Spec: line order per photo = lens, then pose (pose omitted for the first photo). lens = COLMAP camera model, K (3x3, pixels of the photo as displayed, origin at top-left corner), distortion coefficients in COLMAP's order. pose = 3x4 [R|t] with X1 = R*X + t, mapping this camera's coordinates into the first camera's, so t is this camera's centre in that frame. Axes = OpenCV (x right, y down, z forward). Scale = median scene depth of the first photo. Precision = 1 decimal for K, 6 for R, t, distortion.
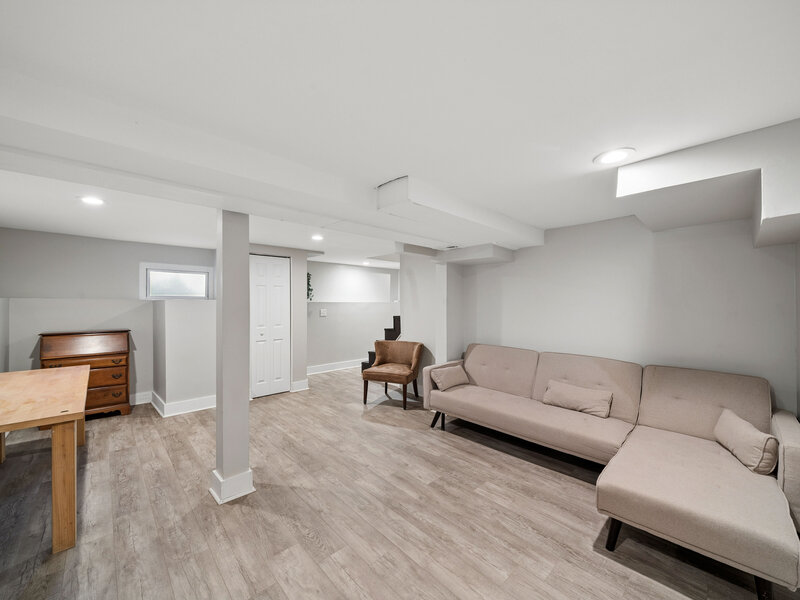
lens RADIAL K [[321.6, 0, 400.3], [0, 321.6, 302.8], [0, 0, 1]] dist [0.000188, -0.000004]
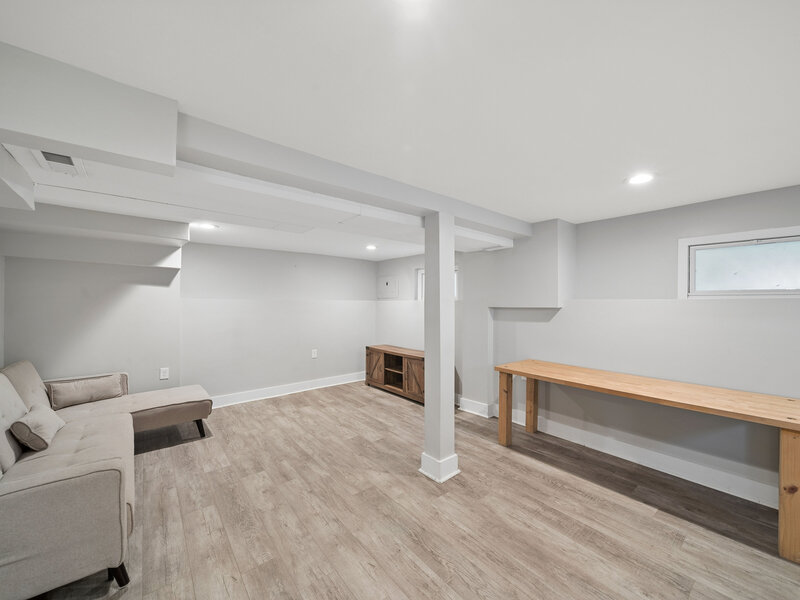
lens RADIAL K [[321.6, 0, 400.6], [0, 321.6, 302.7], [0, 0, 1]] dist [0.000188, -0.000004]
pose [[-0.997161, -0.004400, 0.075174, -0.455701], [-0.004269, 0.999989, 0.001900, -0.003811], [-0.075182, 0.001574, -0.997169, 2.063092]]
